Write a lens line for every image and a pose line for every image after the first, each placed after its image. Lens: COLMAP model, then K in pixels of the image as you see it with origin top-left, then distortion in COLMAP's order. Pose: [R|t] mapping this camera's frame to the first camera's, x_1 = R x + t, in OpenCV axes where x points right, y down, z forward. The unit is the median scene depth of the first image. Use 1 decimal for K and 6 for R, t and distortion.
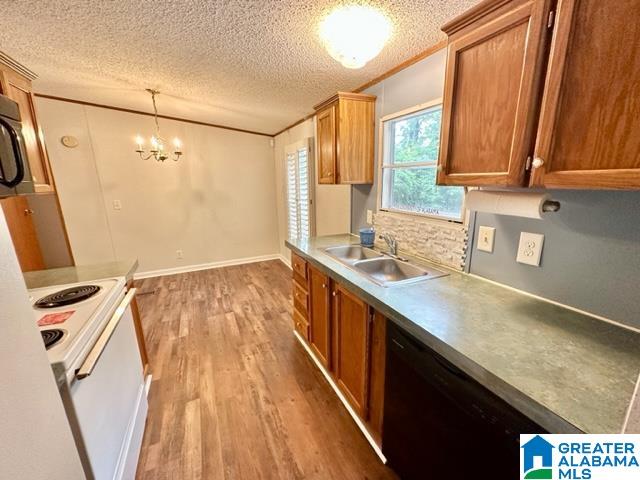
lens RADIAL K [[263.5, 0, 320.0], [0, 263.5, 240.0], [0, 0, 1]] dist [-0.001409, -0.000276]
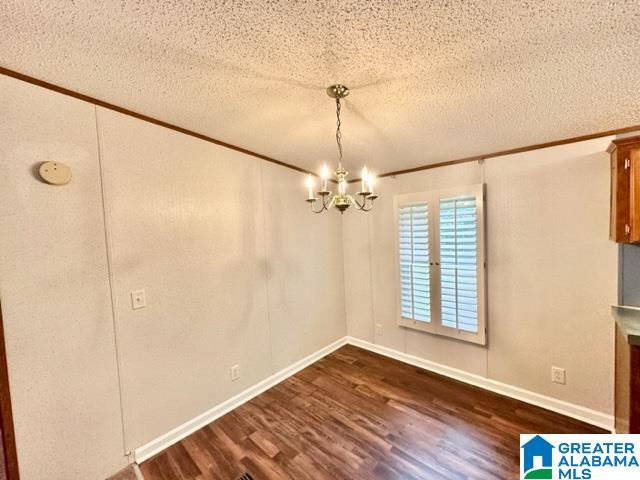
lens RADIAL K [[262.4, 0, 320.9], [0, 262.4, 239.7], [0, 0, 1]] dist [0.000804, -0.000073]
pose [[0.926270, -0.039470, 0.374787, -0.726825], [0.113178, 0.977727, -0.176748, -0.134099], [-0.359463, 0.206134, 0.910107, 0.465652]]
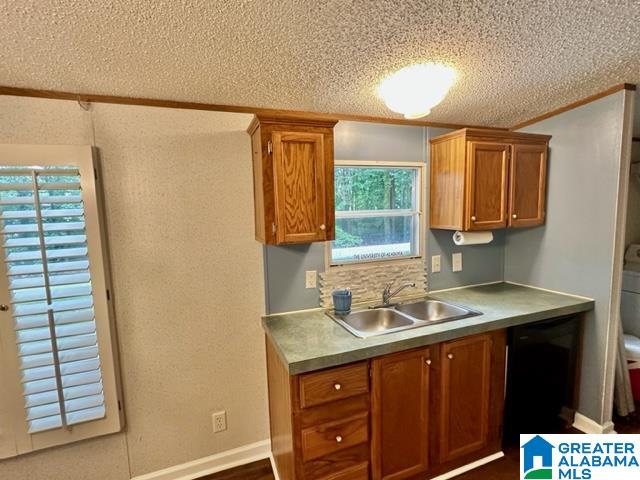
lens RADIAL K [[315.2, 0, 320.7], [0, 315.2, 243.6], [0, 0, 1]] dist [-0.004107, -0.000745]
pose [[0.083524, -0.092360, 0.992216, -0.486982], [0.257017, 0.964005, 0.068099, -0.167456], [-0.962791, 0.249329, 0.104256, 0.589913]]
